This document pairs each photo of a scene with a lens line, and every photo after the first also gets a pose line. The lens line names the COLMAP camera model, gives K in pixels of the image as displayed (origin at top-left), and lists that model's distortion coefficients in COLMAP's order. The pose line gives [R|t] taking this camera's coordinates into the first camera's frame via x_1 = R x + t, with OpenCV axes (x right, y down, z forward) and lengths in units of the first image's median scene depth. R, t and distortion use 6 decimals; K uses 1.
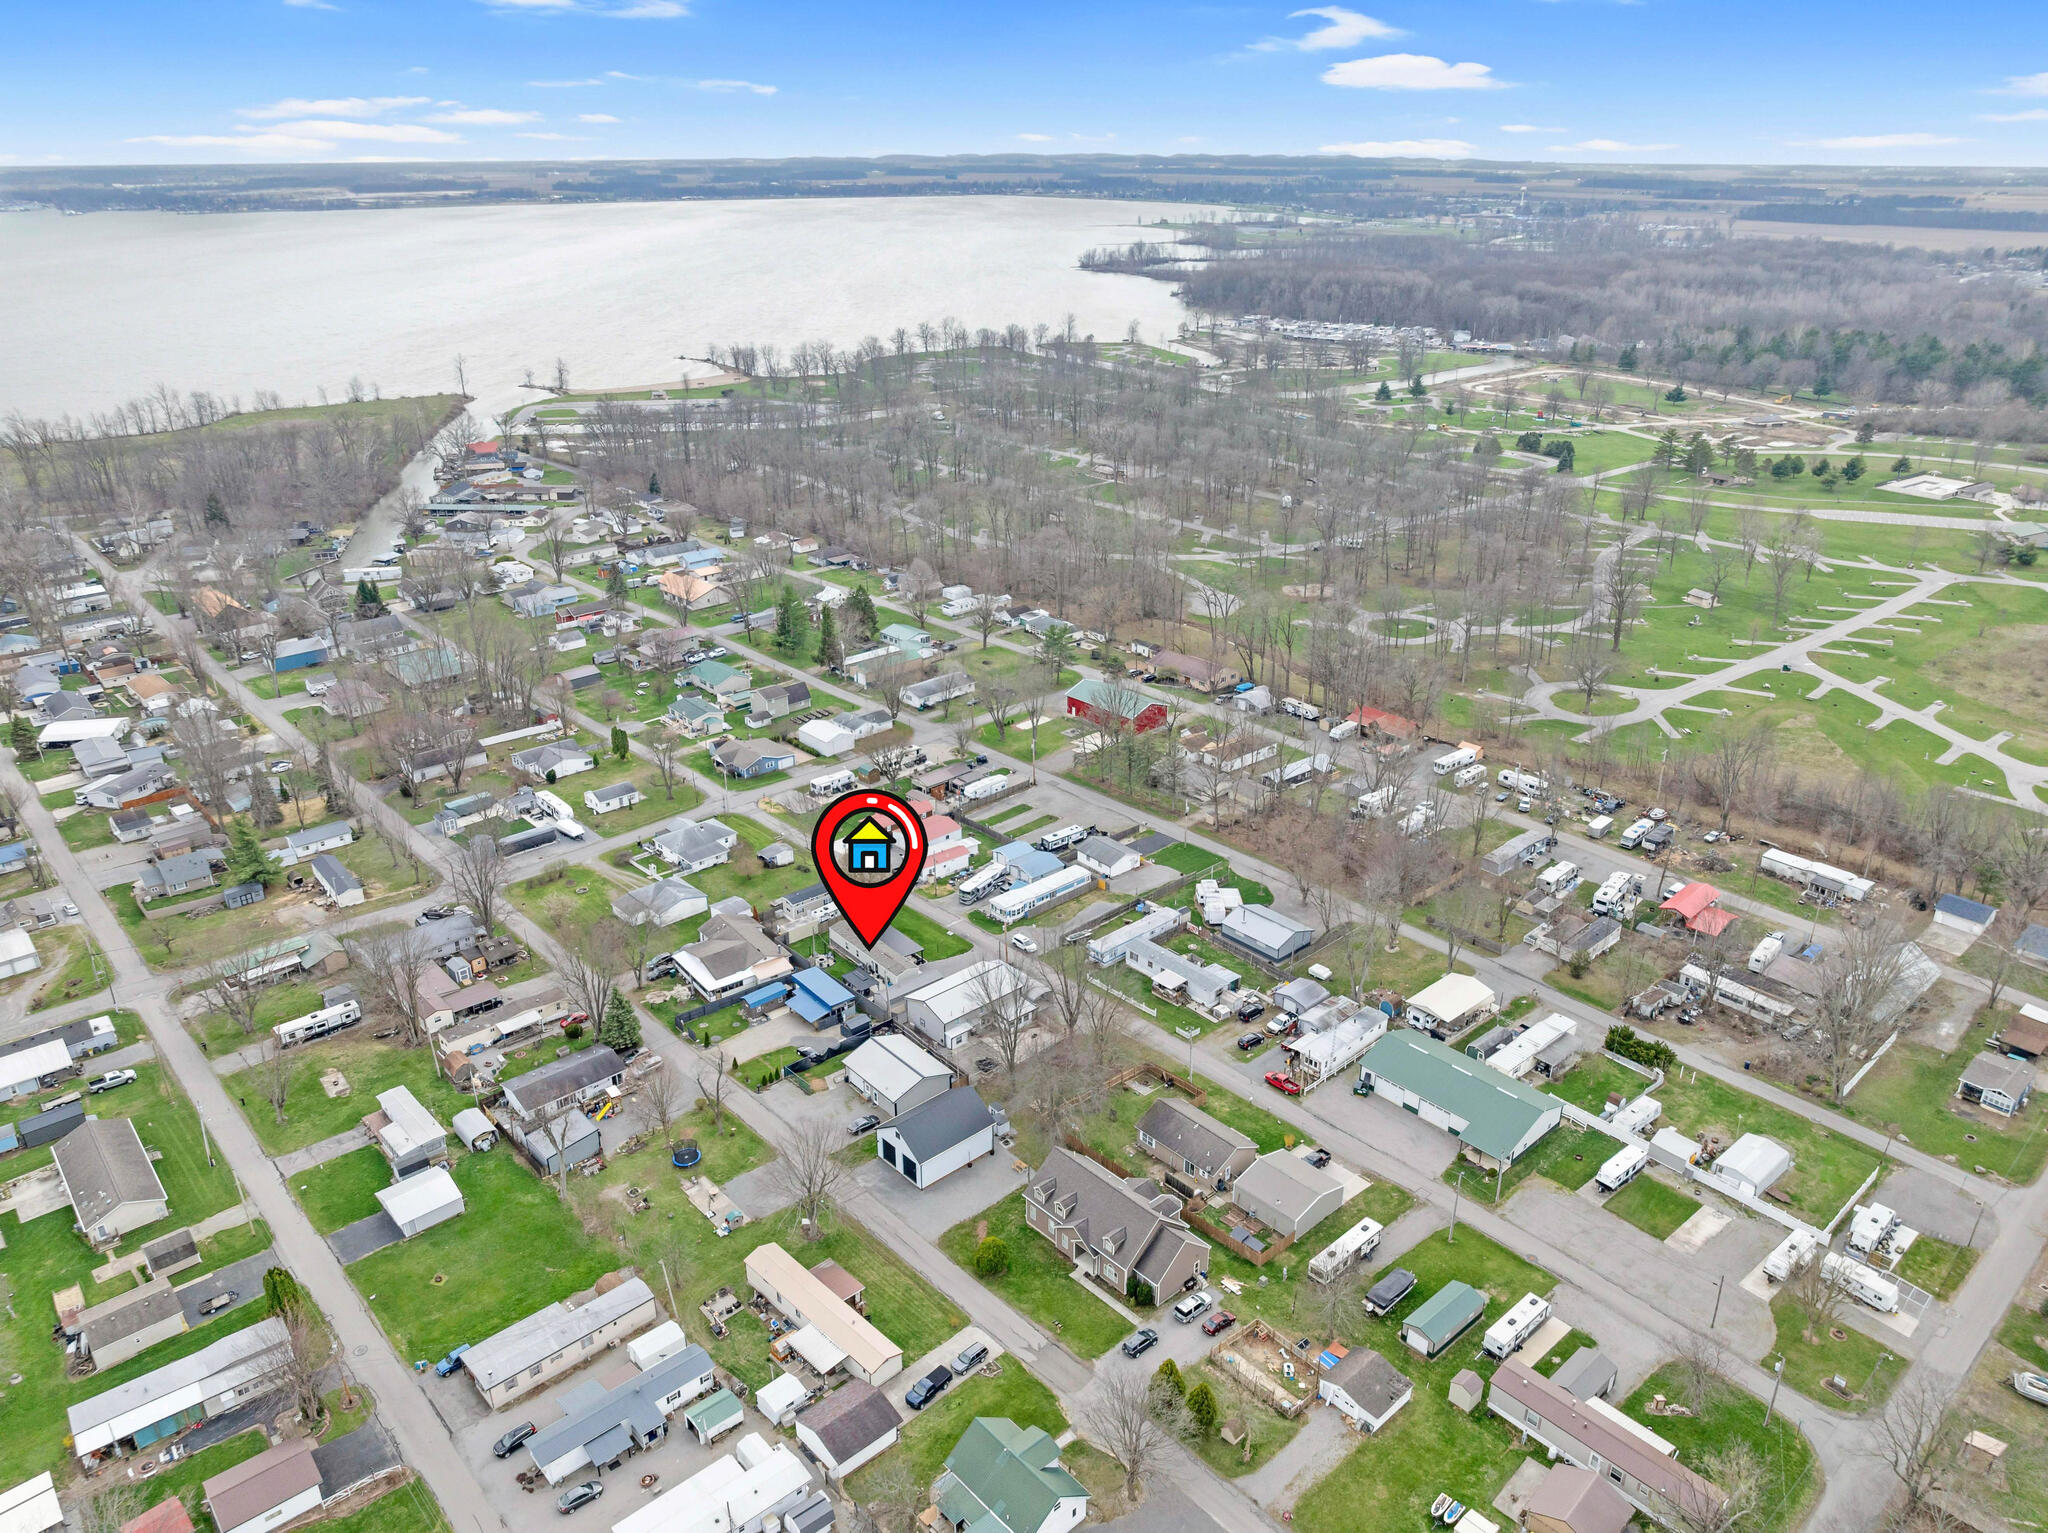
lens RADIAL K [[1460.7, 0, 1018.6], [0, 1460.7, 730.8], [0, 0, 1]] dist [-0.025638, -0.001478]
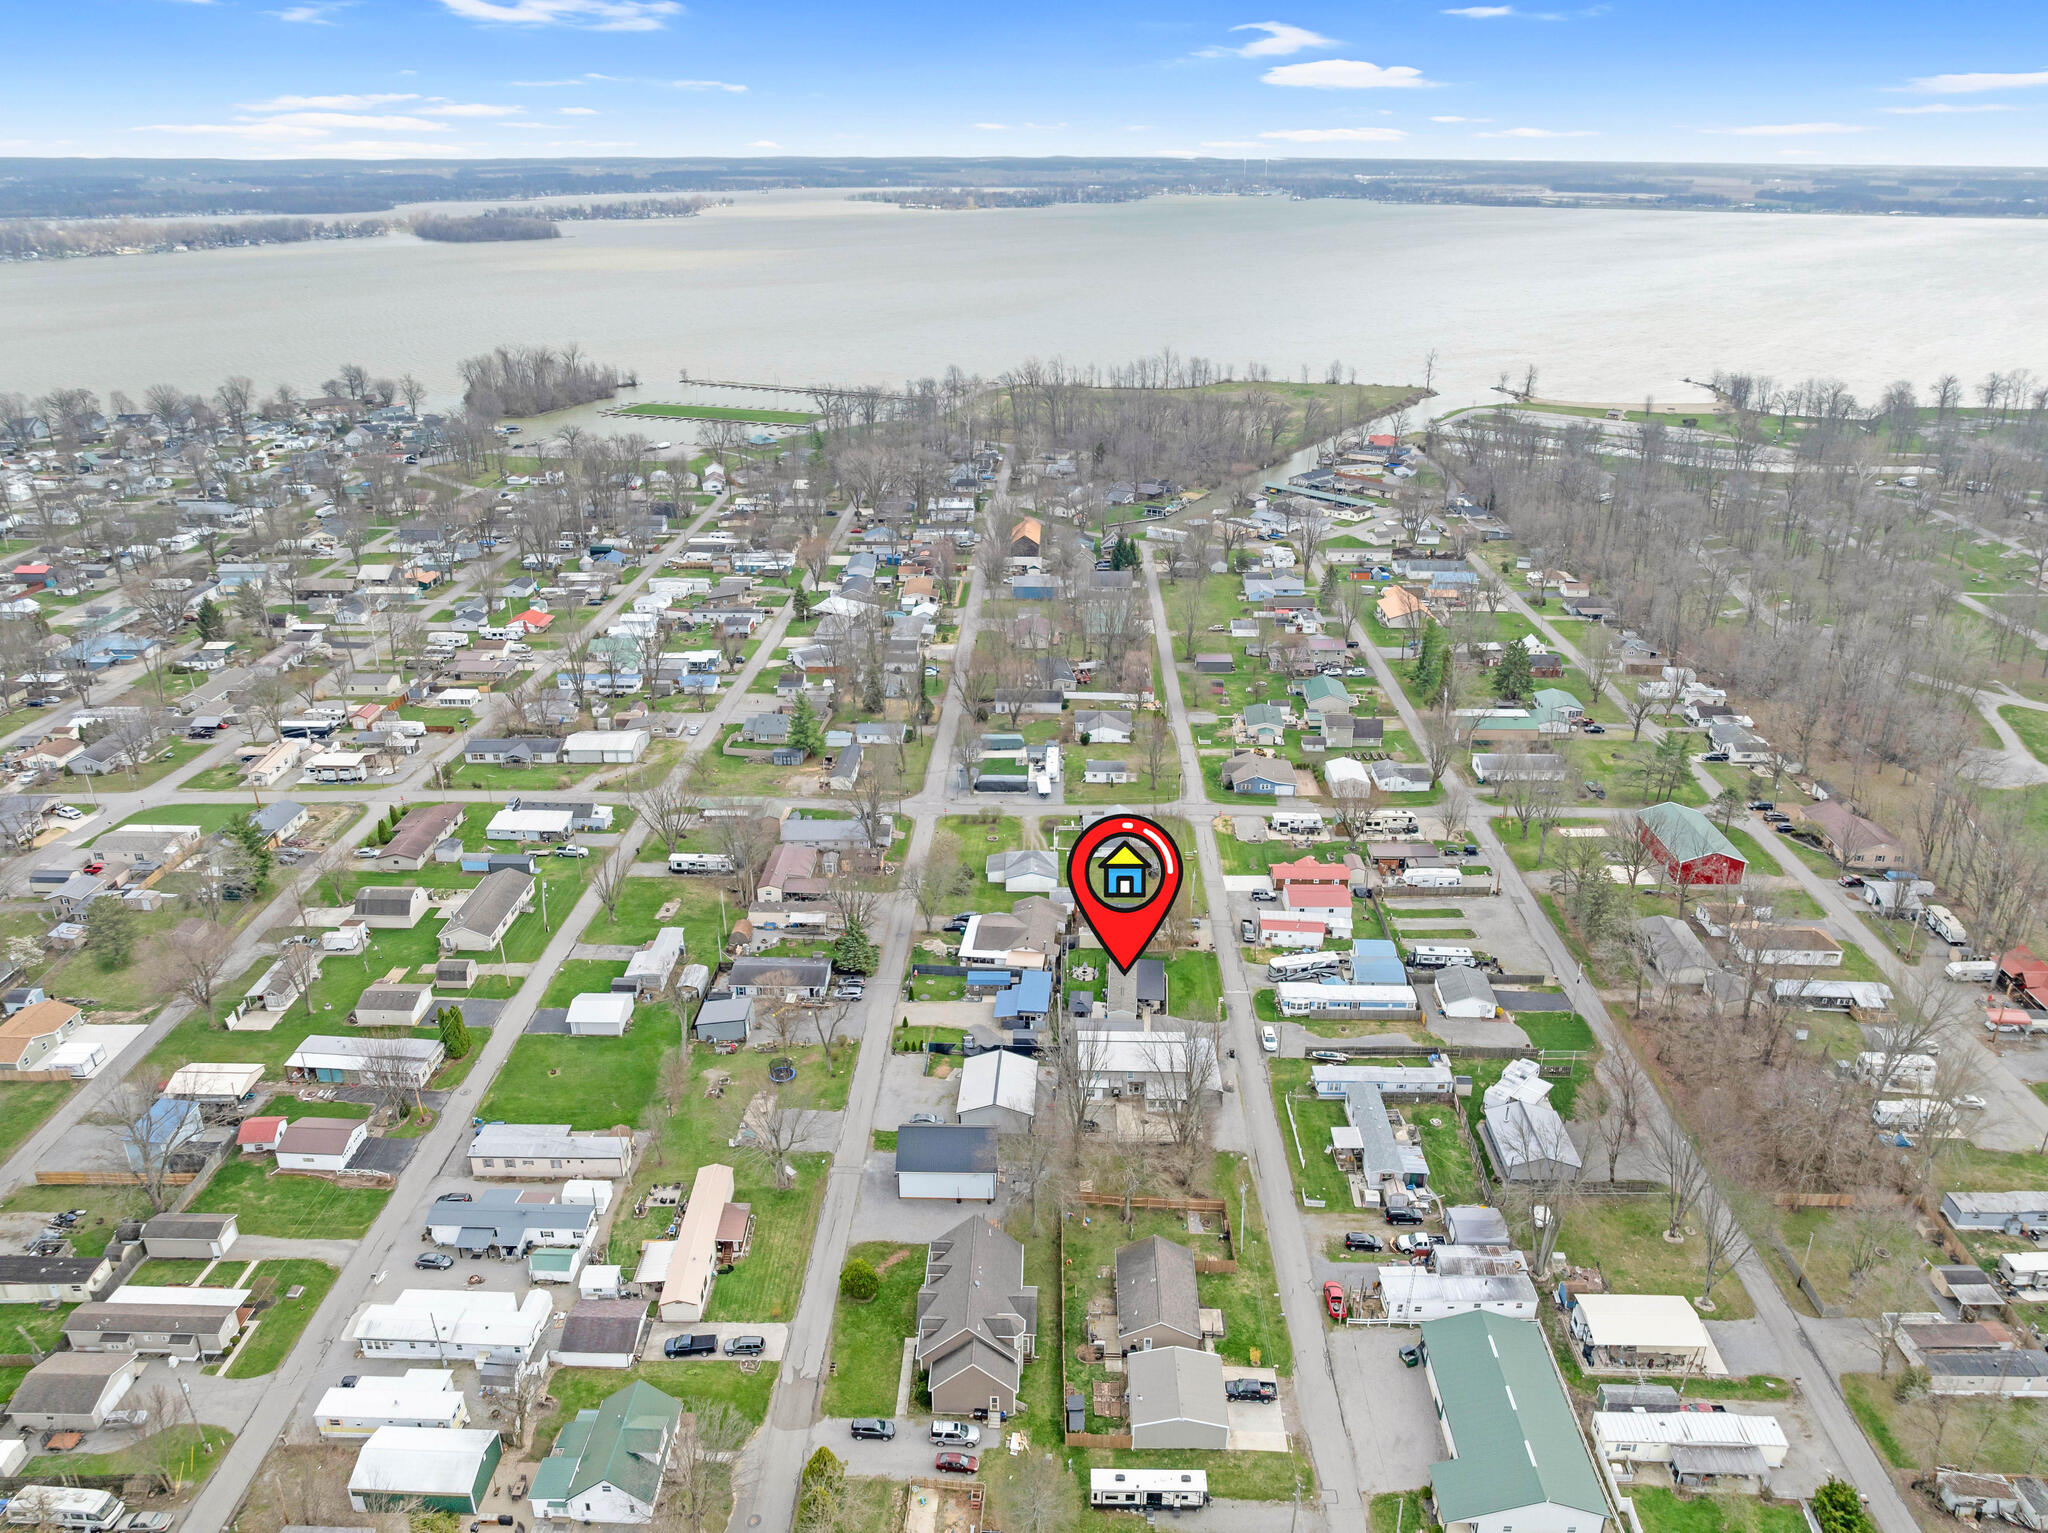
lens RADIAL K [[1447.2, 0, 1024.0], [0, 1447.2, 766.5], [0, 0, 1]] dist [-0.030733, 0.000006]
pose [[0.727533, 0.274946, -0.628571, 0.378174], [-0.259542, 0.958395, 0.118813, -0.075203], [0.635086, 0.076700, 0.768624, 0.195096]]
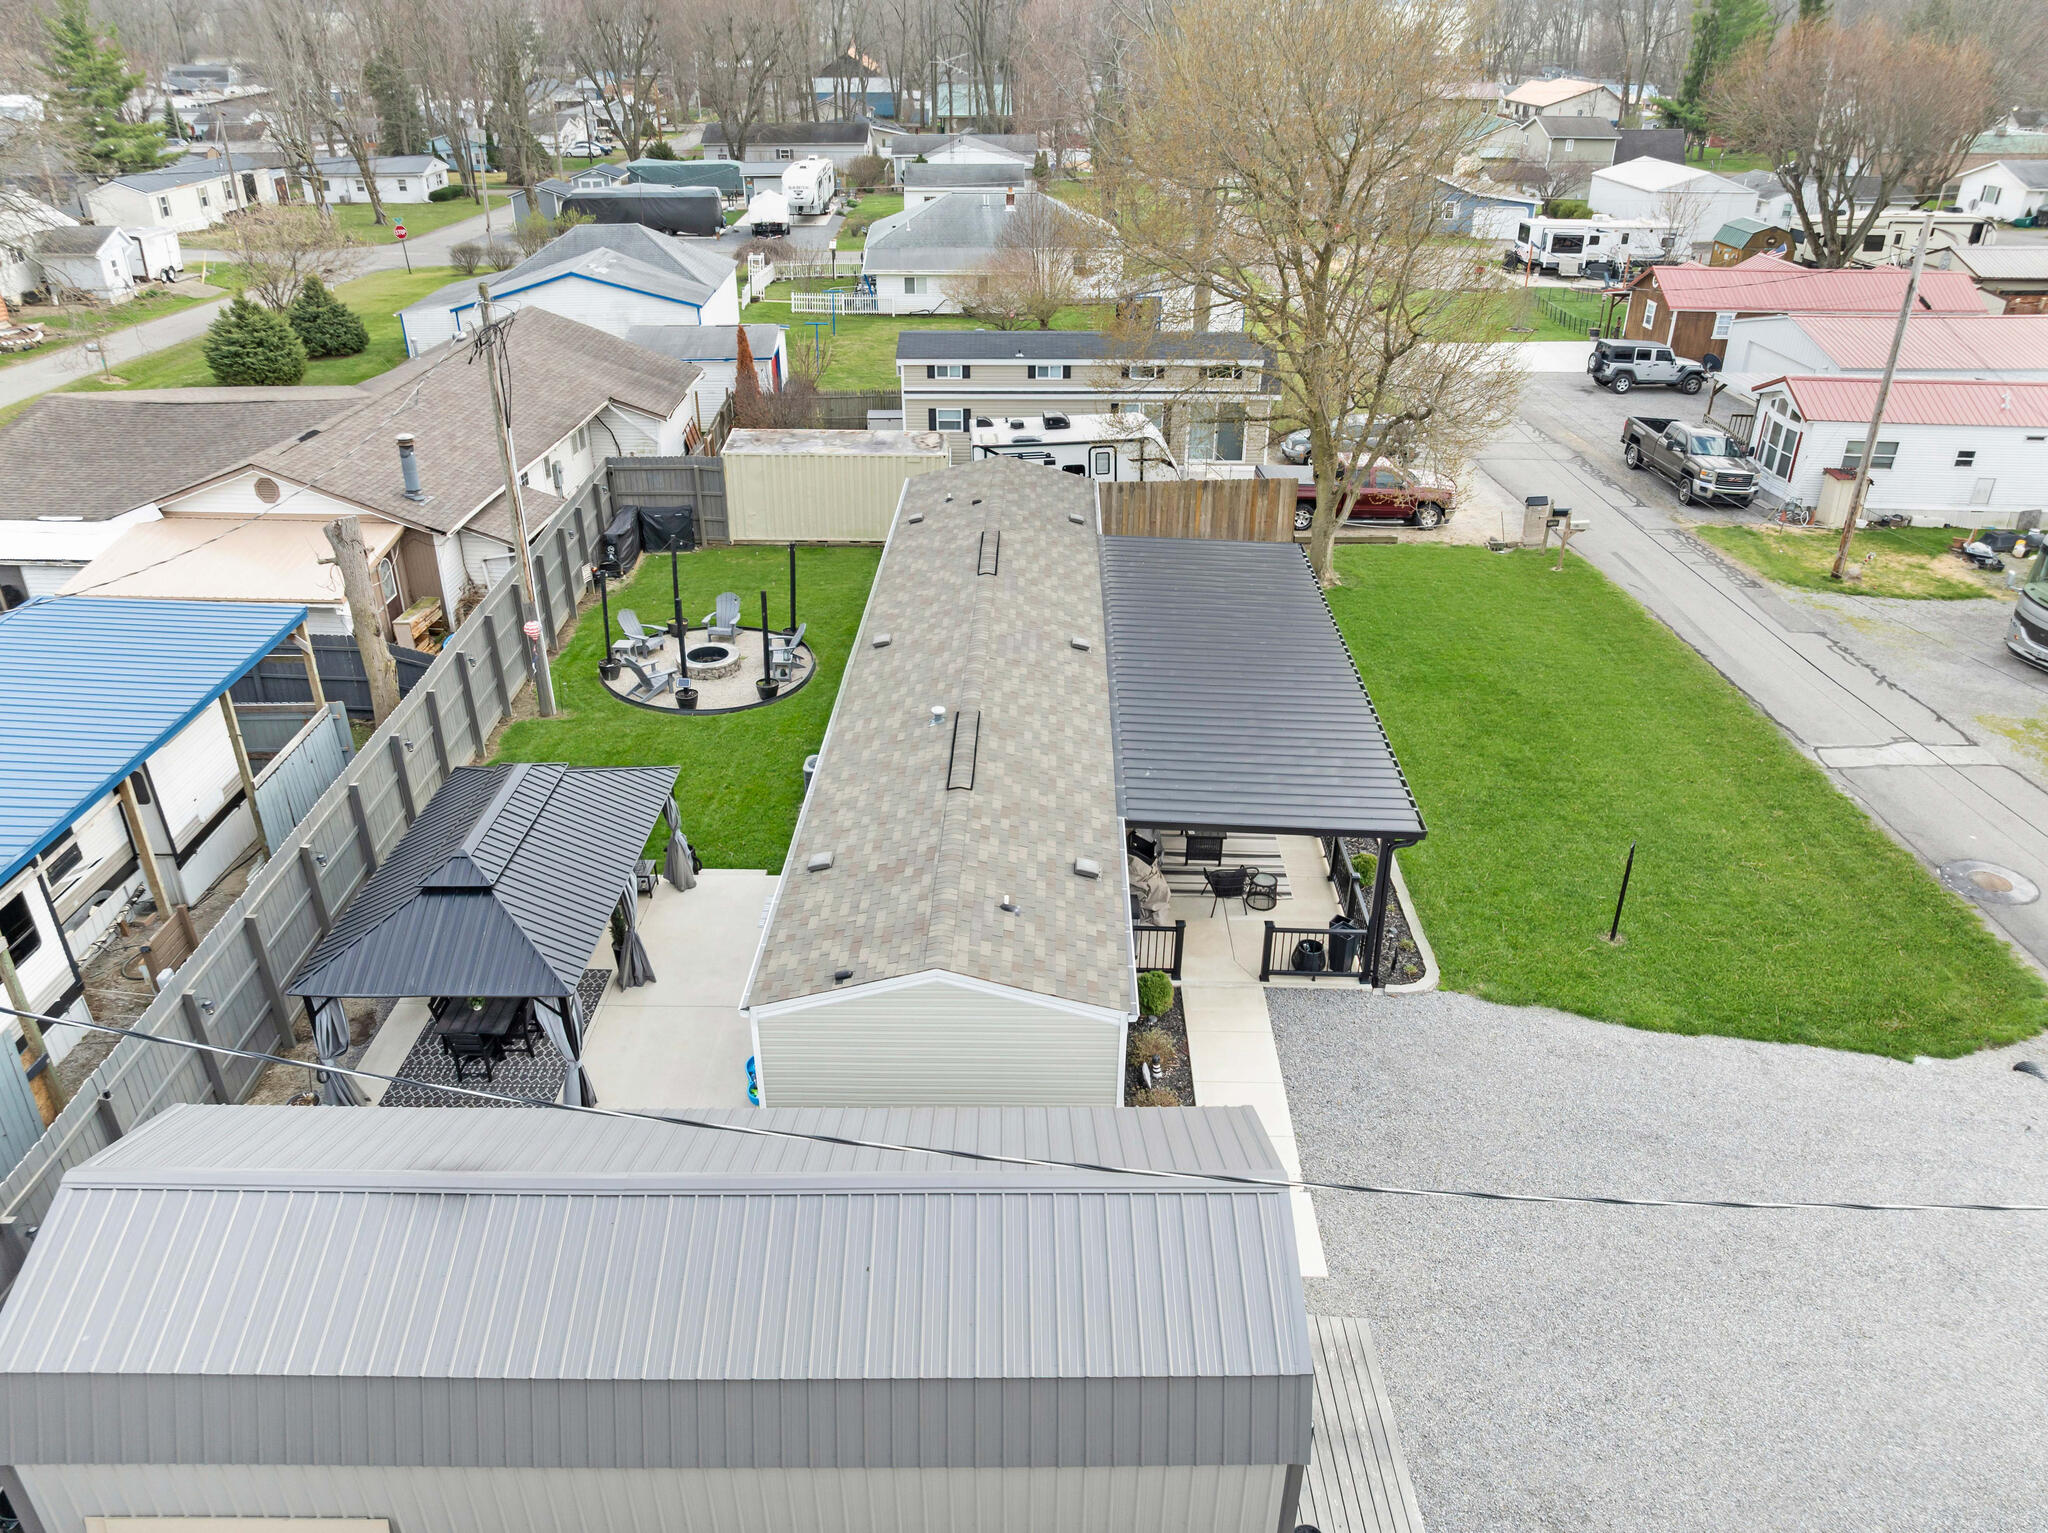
lens RADIAL K [[1447.2, 0, 1024.0], [0, 1447.2, 766.5], [0, 0, 1]] dist [-0.030733, 0.000006]
pose [[0.767860, 0.303976, -0.563906, -0.033644], [-0.239361, 0.952637, 0.187589, 0.124423], [0.594221, -0.009065, 0.804251, 0.839321]]
